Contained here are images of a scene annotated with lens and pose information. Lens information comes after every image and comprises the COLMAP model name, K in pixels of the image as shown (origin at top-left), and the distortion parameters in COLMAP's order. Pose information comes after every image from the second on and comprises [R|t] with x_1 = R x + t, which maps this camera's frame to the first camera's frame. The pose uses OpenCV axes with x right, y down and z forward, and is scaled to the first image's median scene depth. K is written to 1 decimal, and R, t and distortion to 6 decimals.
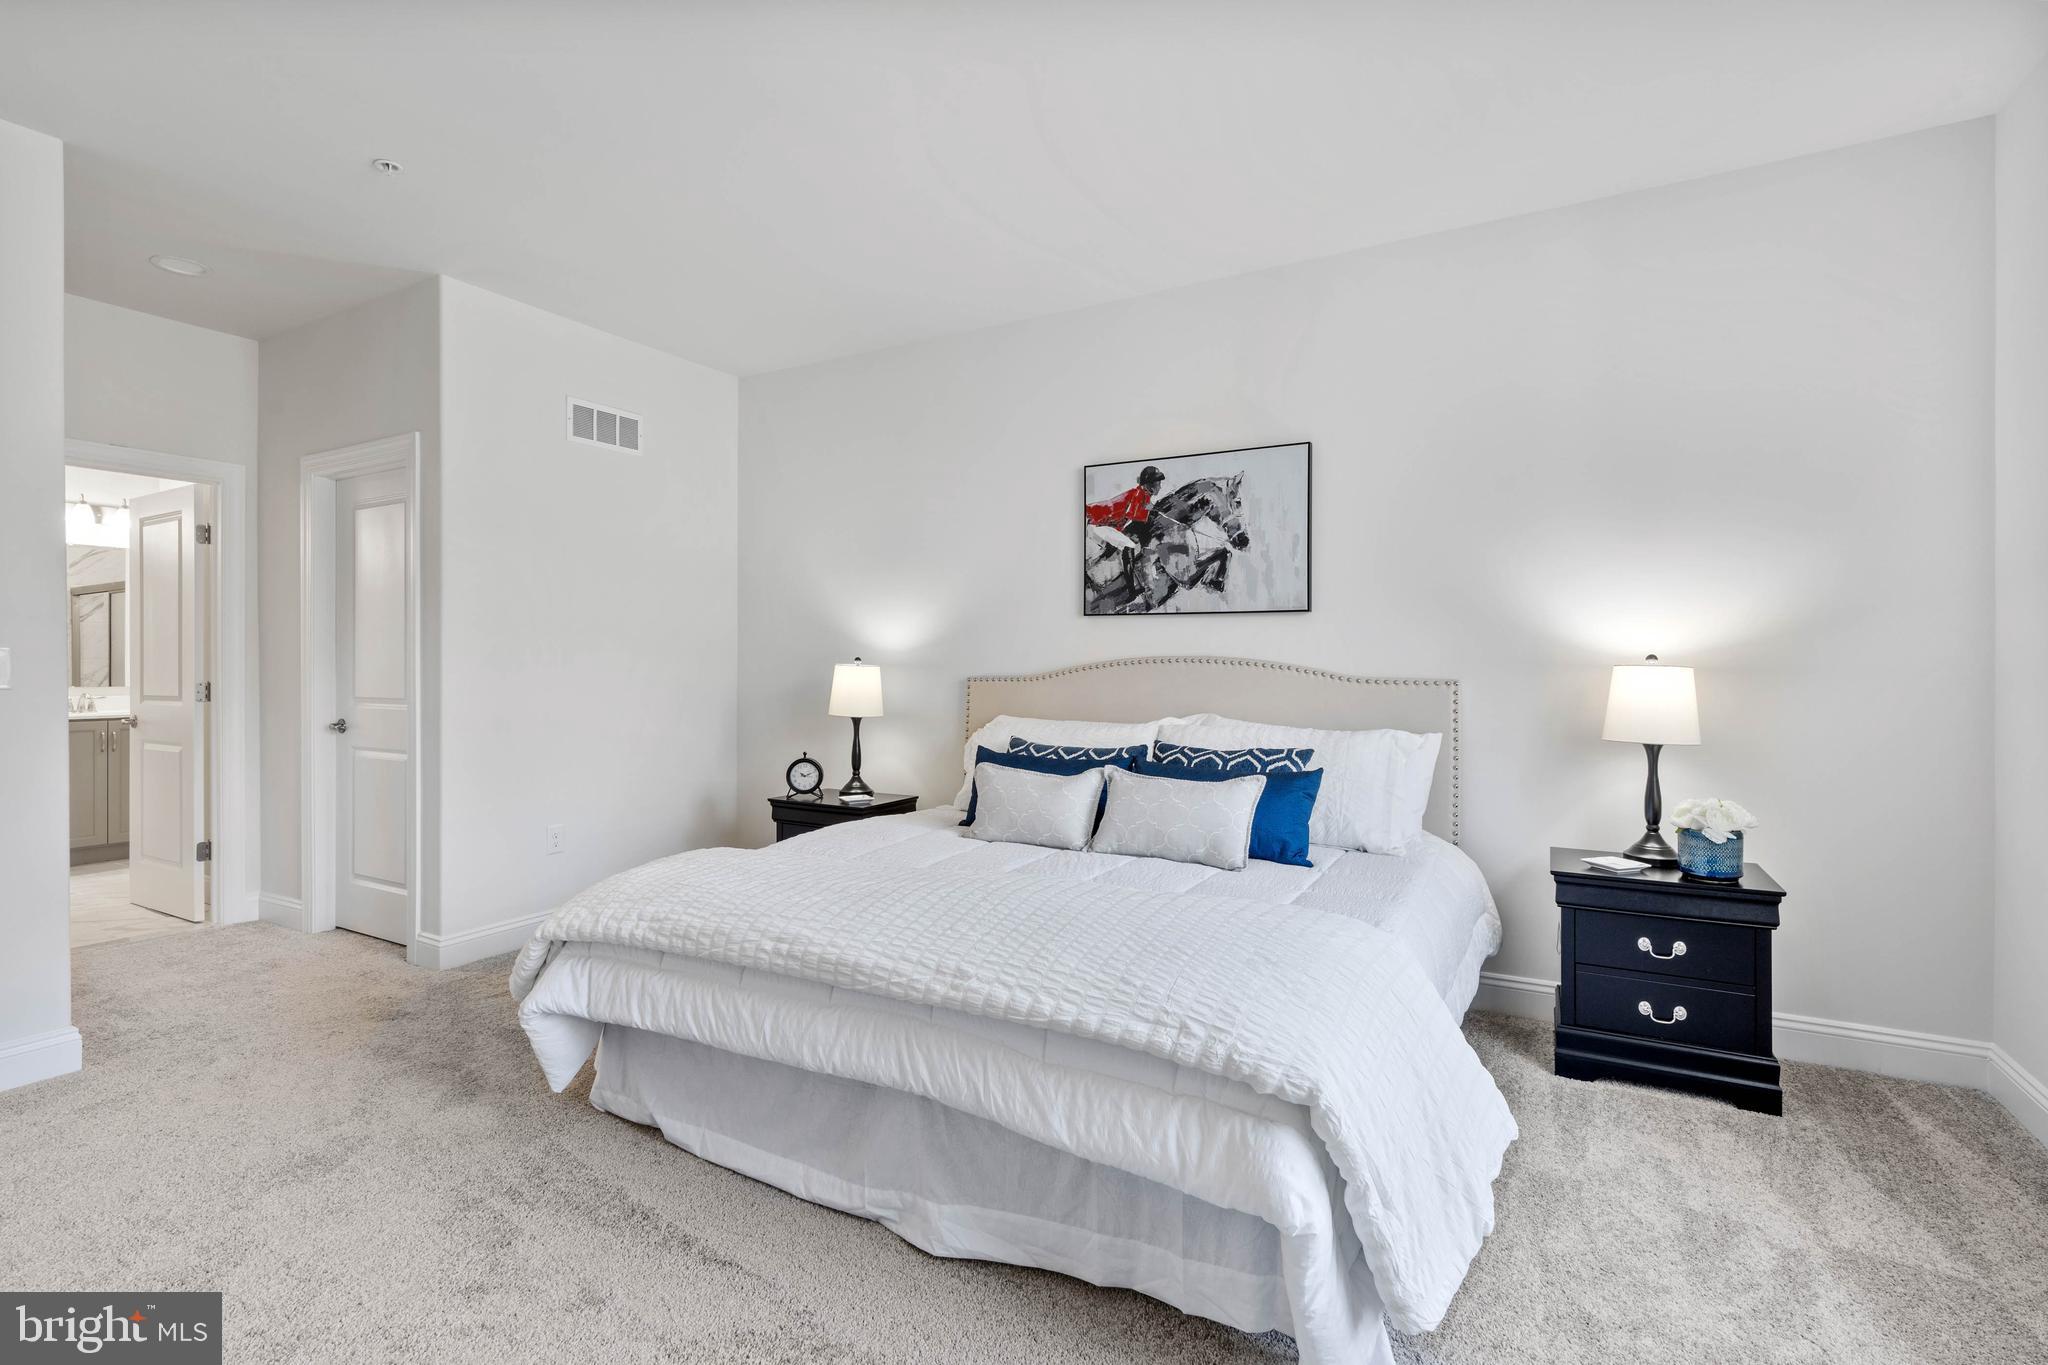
lens RADIAL K [[931.0, 0, 1015.1], [0, 931.0, 669.4], [0, 0, 1]] dist [-0.008563, 0.004109]
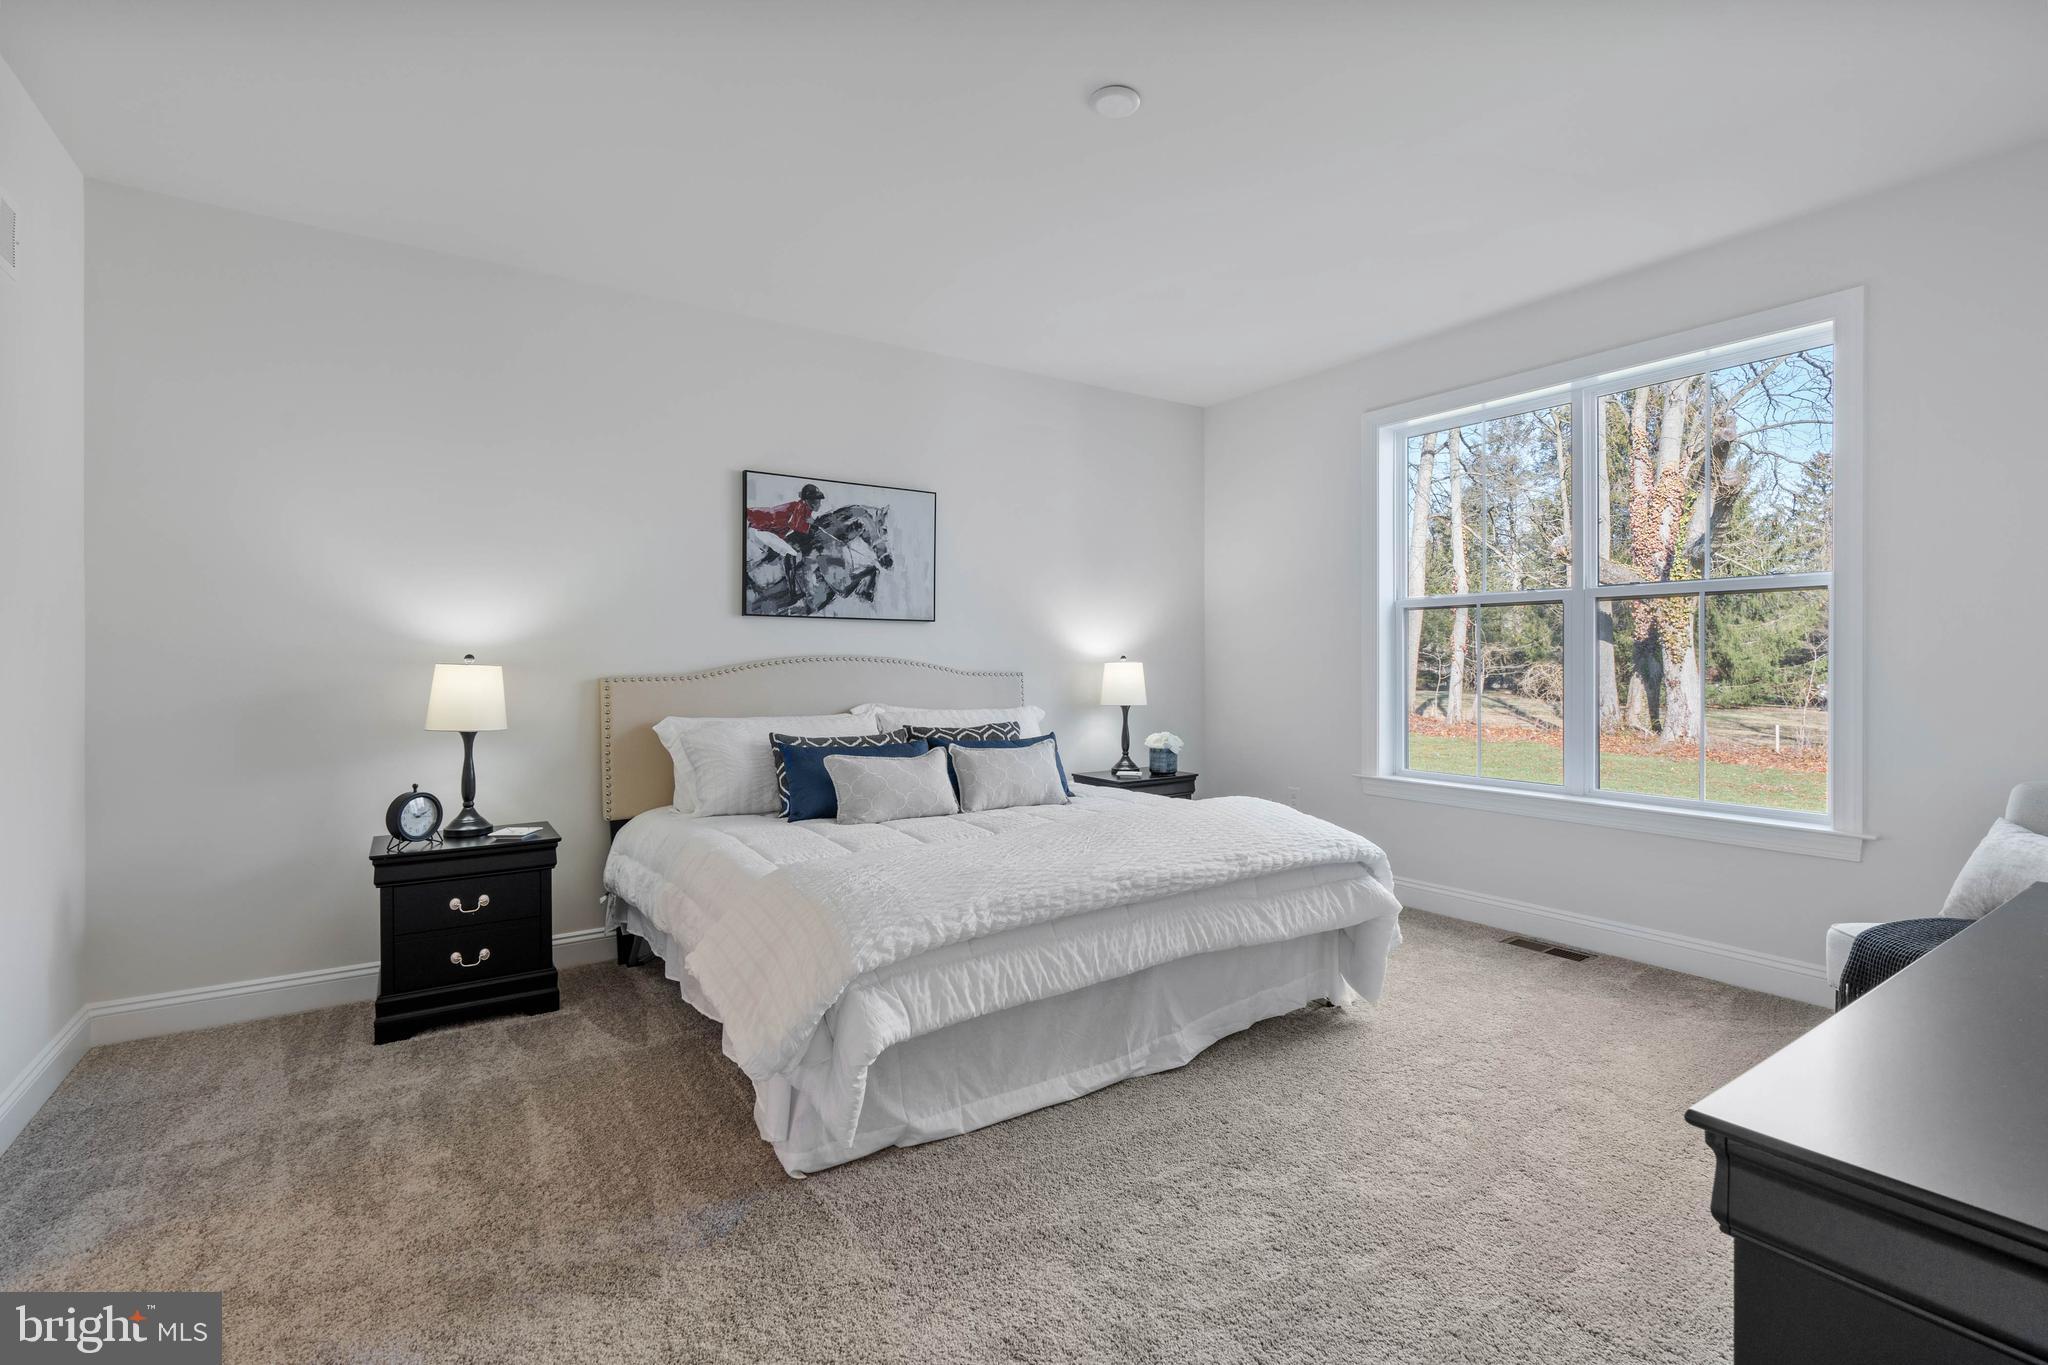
lens RADIAL K [[931.0, 0, 1015.1], [0, 931.0, 669.4], [0, 0, 1]] dist [-0.008563, 0.004109]
pose [[0.453286, -0.010339, 0.891305, -0.747256], [0.007402, 0.999942, 0.007835, -0.004012], [-0.891334, 0.003046, 0.453336, 0.281911]]
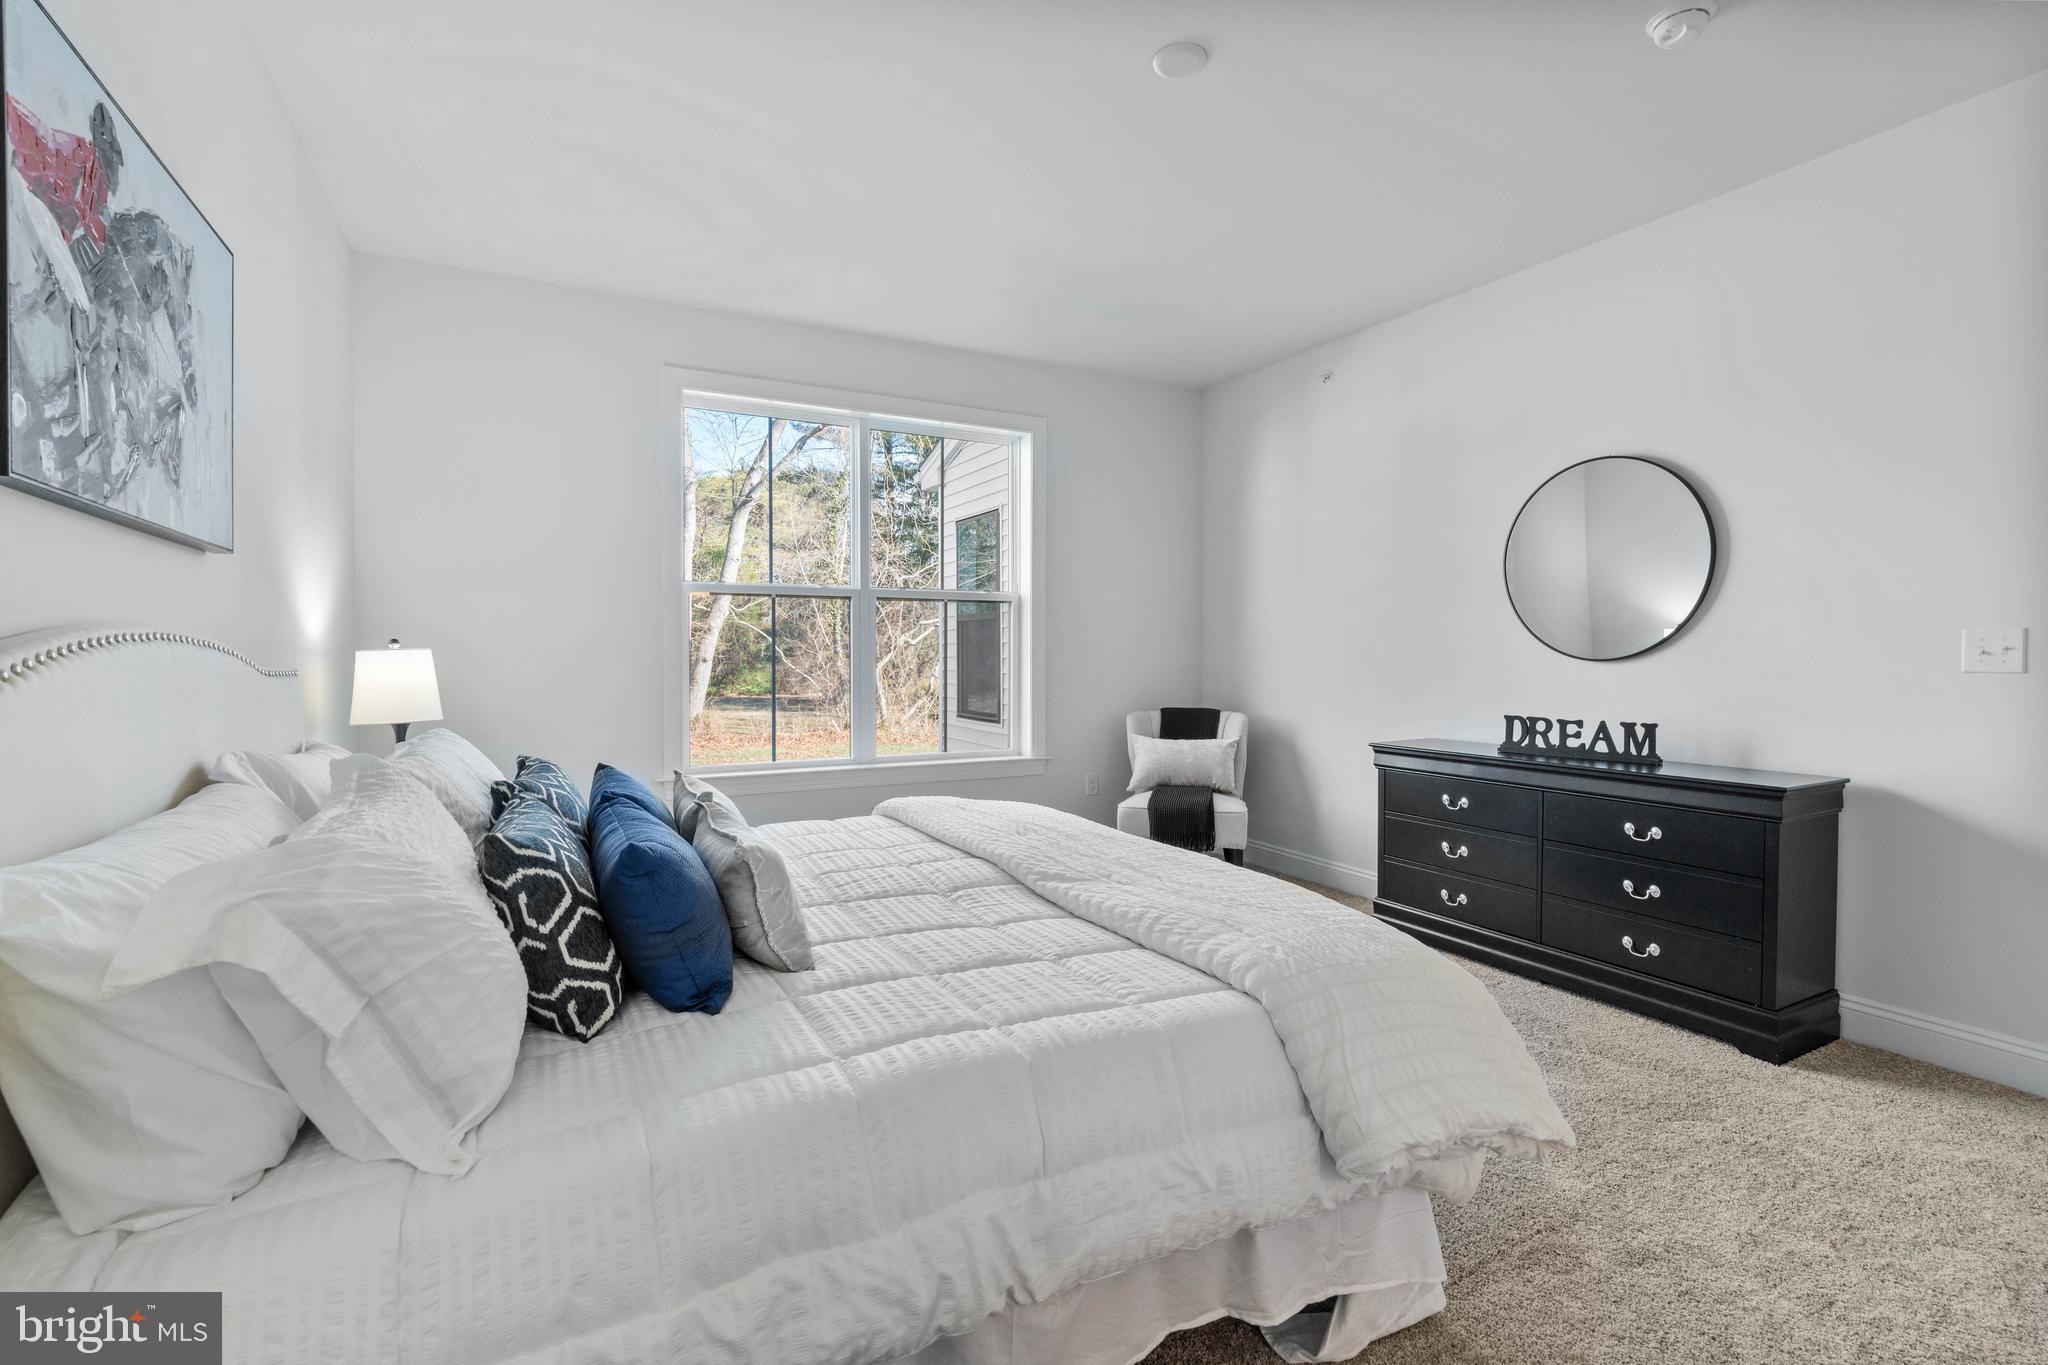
lens RADIAL K [[931.0, 0, 1015.1], [0, 931.0, 669.4], [0, 0, 1]] dist [-0.008563, 0.004109]
pose [[-0.840738, -0.014438, 0.541249, -0.365539], [-0.001013, 0.999685, 0.025093, -0.005165], [-0.541441, 0.020548, -0.840488, 1.132009]]
